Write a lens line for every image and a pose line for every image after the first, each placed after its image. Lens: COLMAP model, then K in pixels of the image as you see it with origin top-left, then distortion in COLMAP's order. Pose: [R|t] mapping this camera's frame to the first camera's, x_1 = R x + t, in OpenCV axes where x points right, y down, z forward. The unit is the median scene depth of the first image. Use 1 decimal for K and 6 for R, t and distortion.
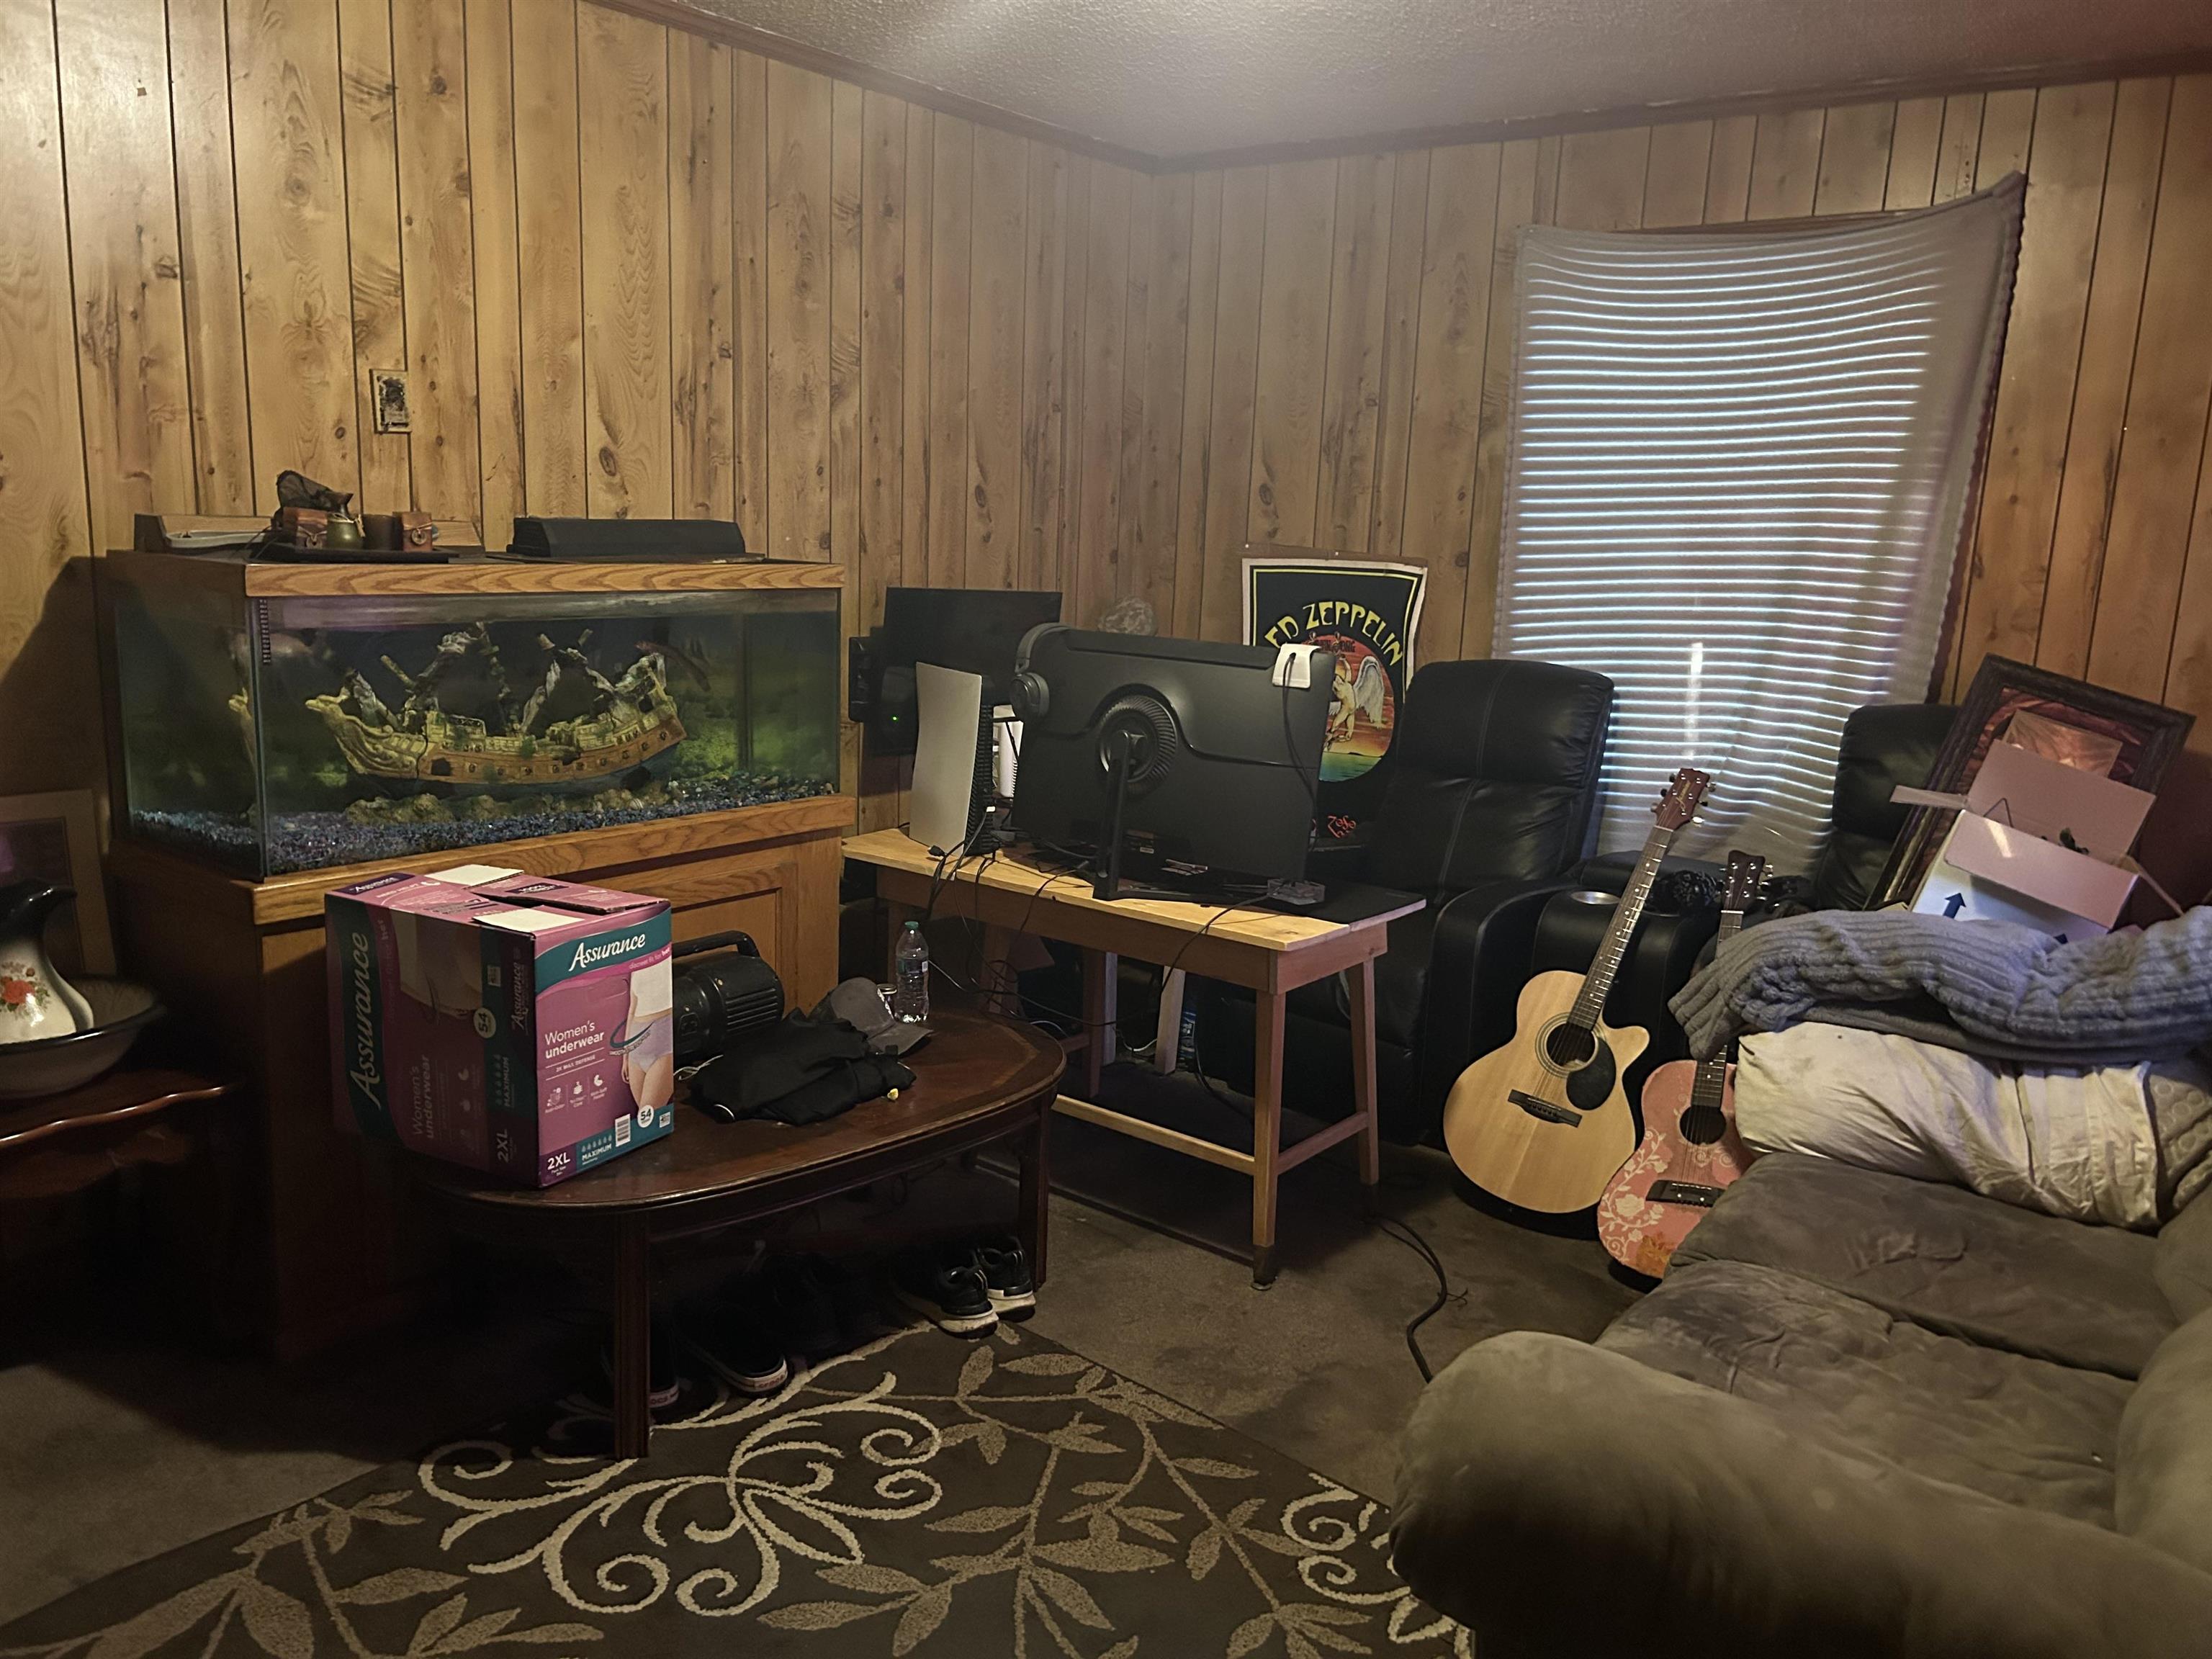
lens RADIAL K [[1687.2, 0, 1106.0], [0, 1687.2, 829.5], [0, 0, 1]] dist [0.035569, -0.001503]
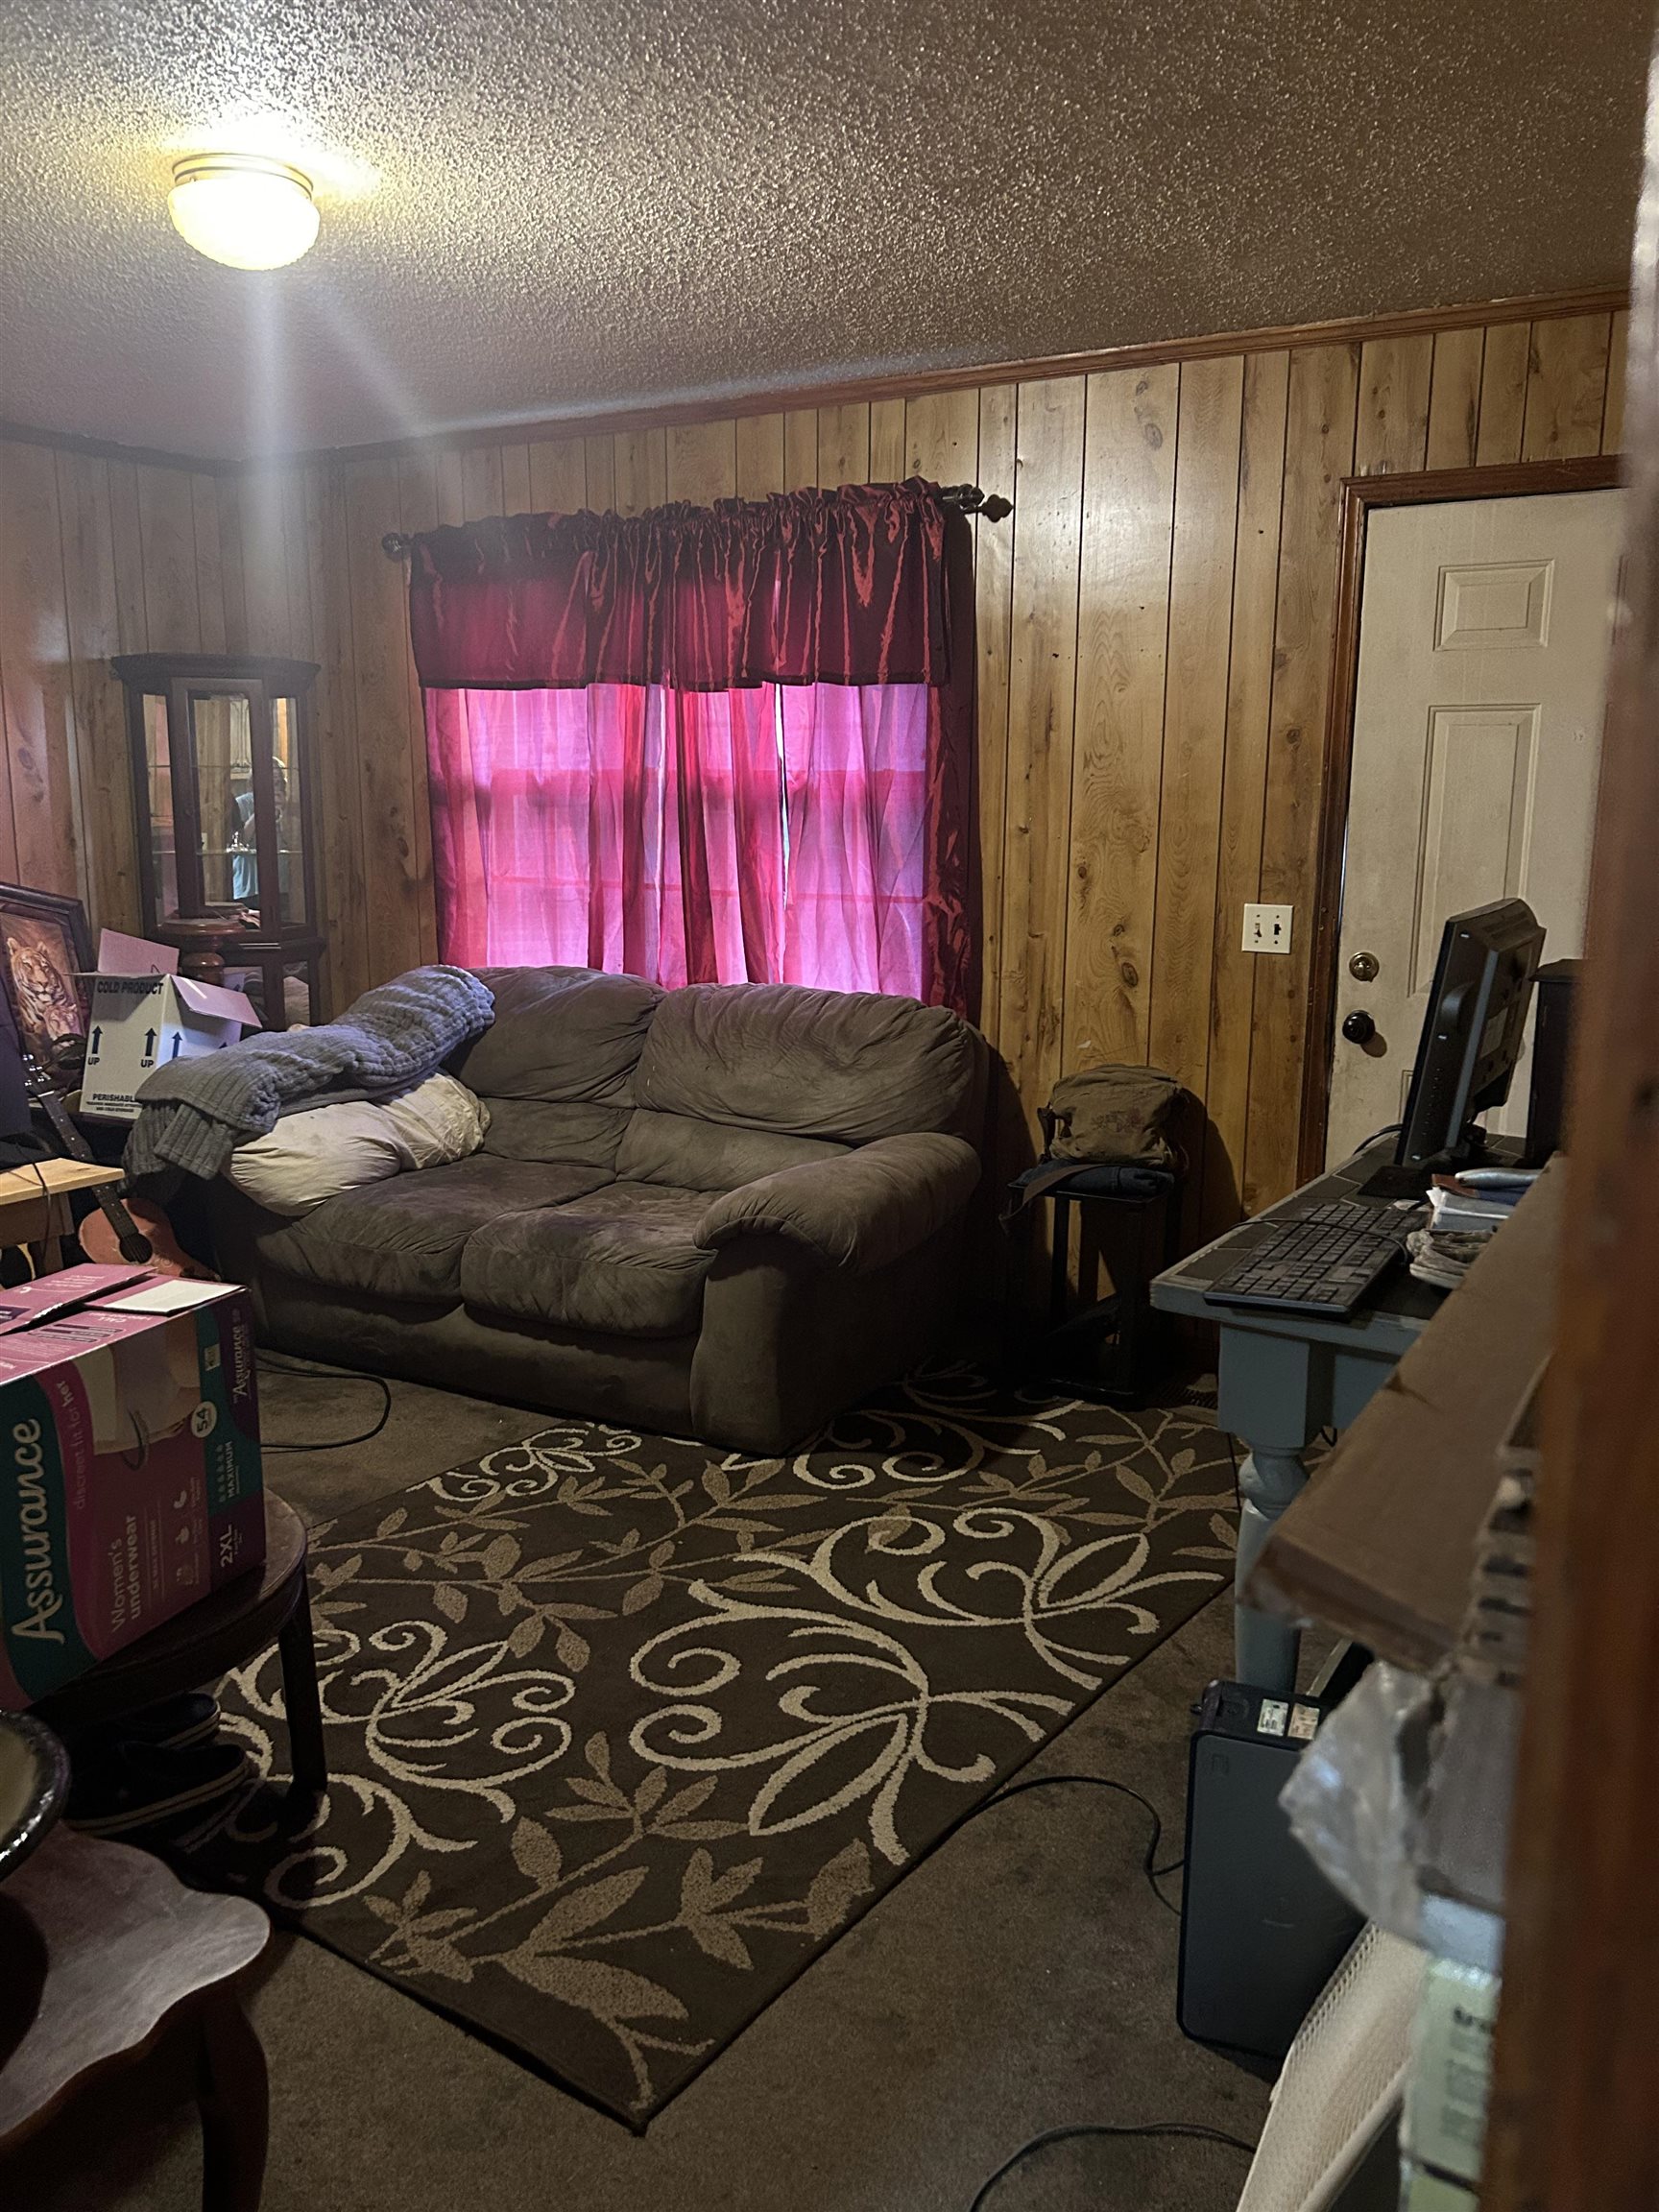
lens RADIAL K [[1687.2, 0, 829.5], [0, 1687.2, 1106.0], [0, 0, 1]] dist [0.035569, -0.001503]
pose [[-0.122006, -0.218495, 0.968181, -1.241127], [0.166768, 0.957087, 0.237007, -0.193332], [-0.978419, 0.190378, -0.080333, 0.759329]]
